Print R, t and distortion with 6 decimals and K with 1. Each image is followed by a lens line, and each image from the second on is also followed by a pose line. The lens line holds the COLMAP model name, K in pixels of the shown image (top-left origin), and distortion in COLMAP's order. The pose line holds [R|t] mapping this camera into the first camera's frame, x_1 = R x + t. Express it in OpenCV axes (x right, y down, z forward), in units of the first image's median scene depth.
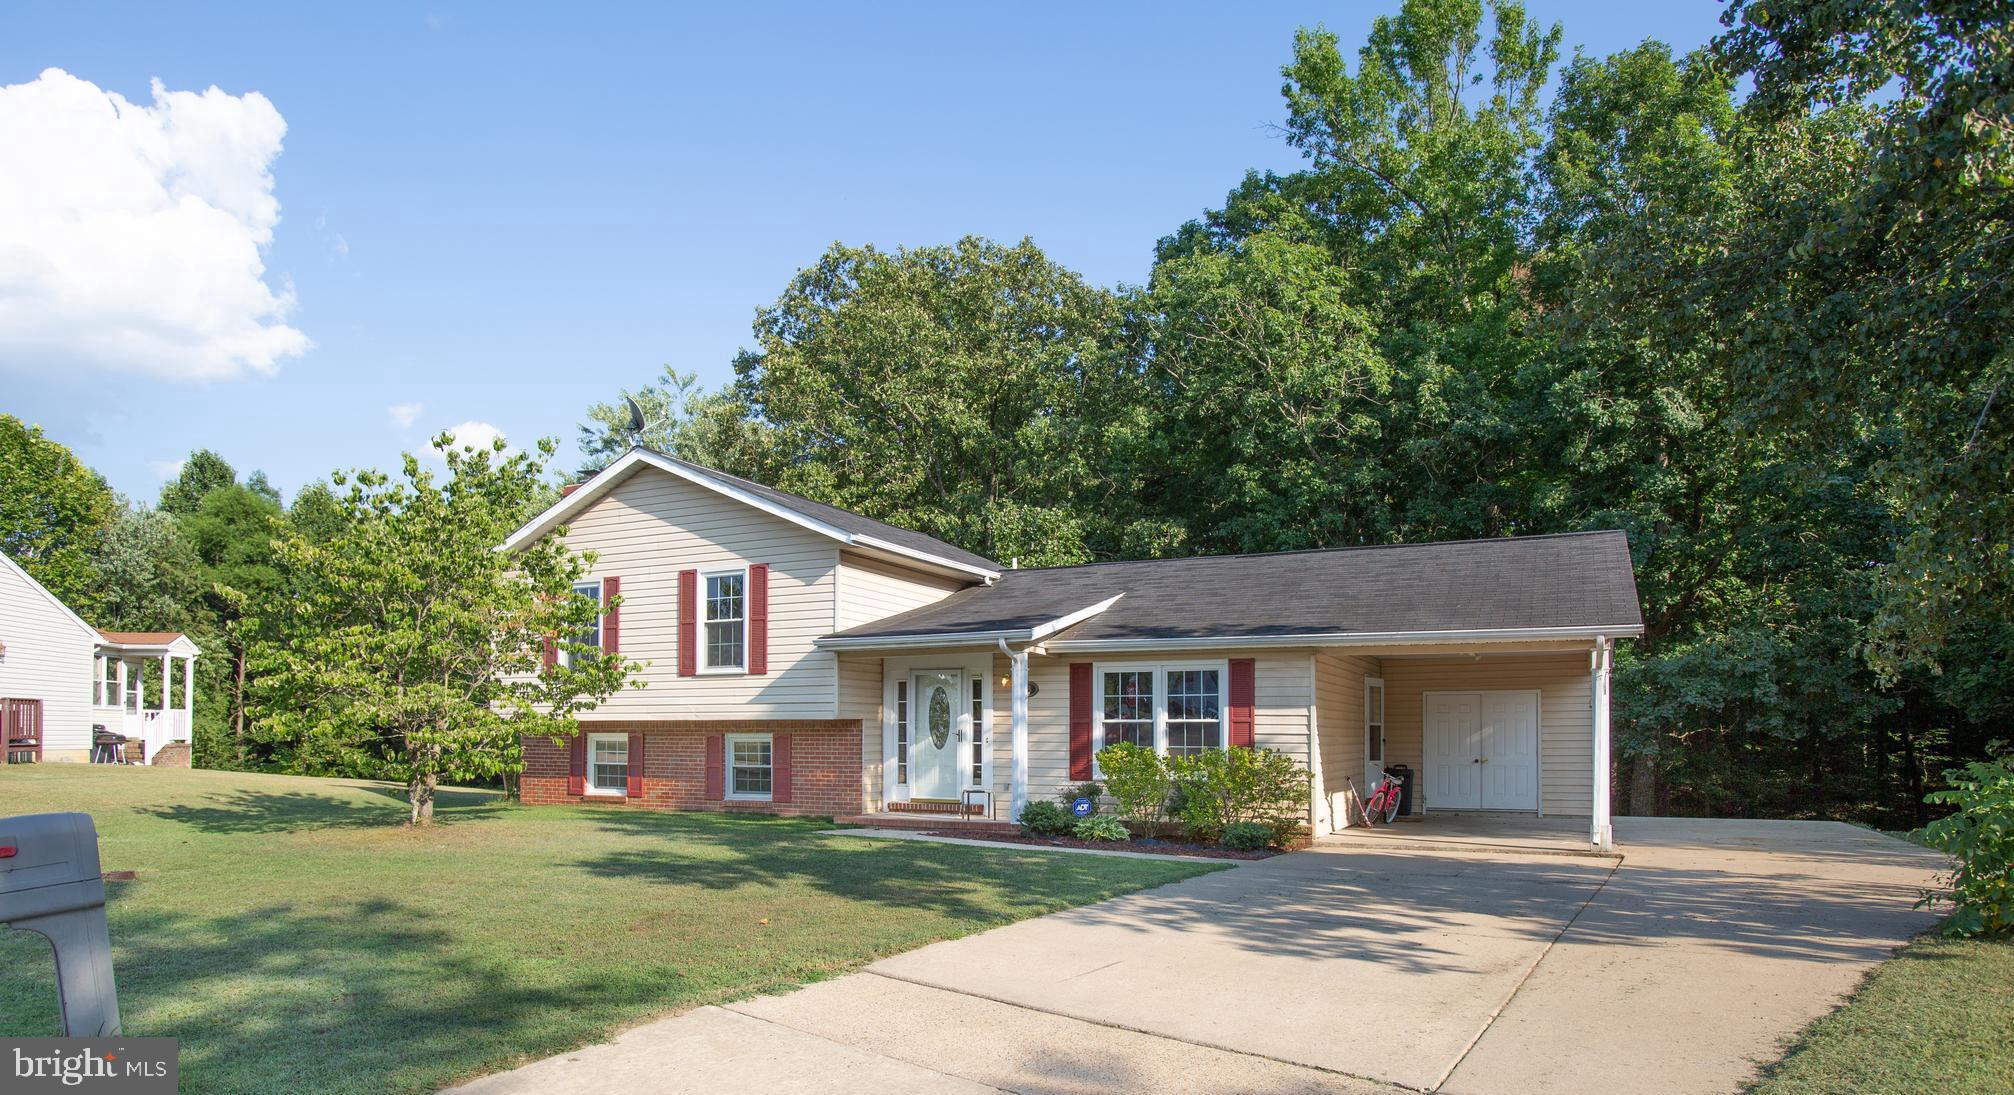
lens RADIAL K [[1054.7, 0, 1015.3], [0, 1054.7, 638.0], [0, 0, 1]] dist [-0.020003, 0.000353]
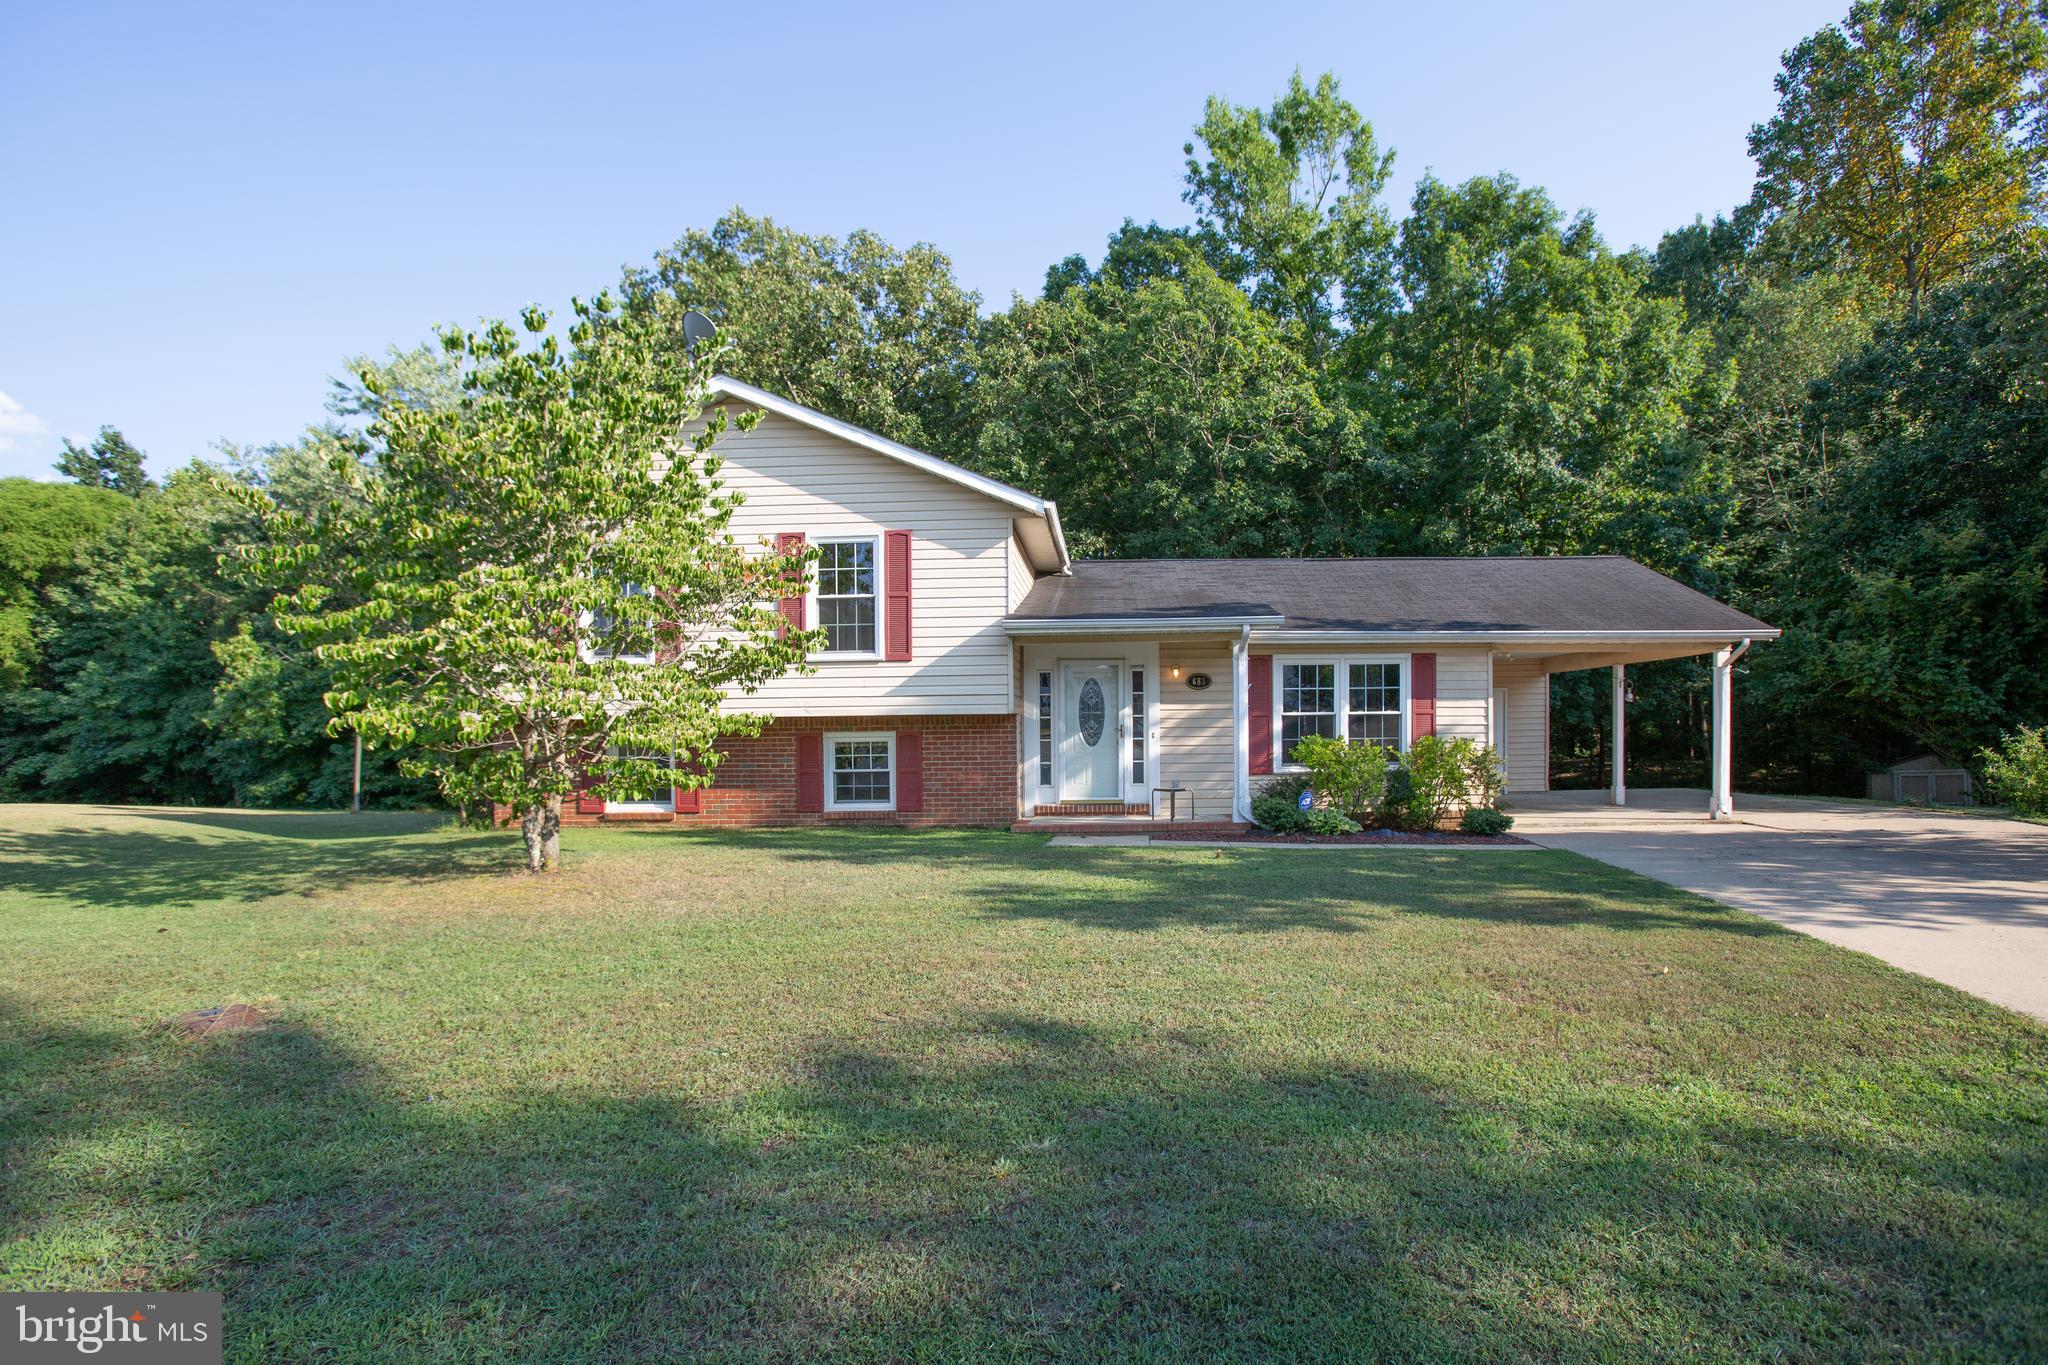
lens RADIAL K [[904.3, 0, 1024.0], [0, 904.3, 682.5], [0, 0, 1]] dist [-0.043695, 0.000176]
pose [[0.921685, 0.009086, 0.387832, -0.433531], [-0.022719, 0.999274, 0.030582, 0.027193], [-0.387273, -0.036998, 0.921223, 0.296444]]
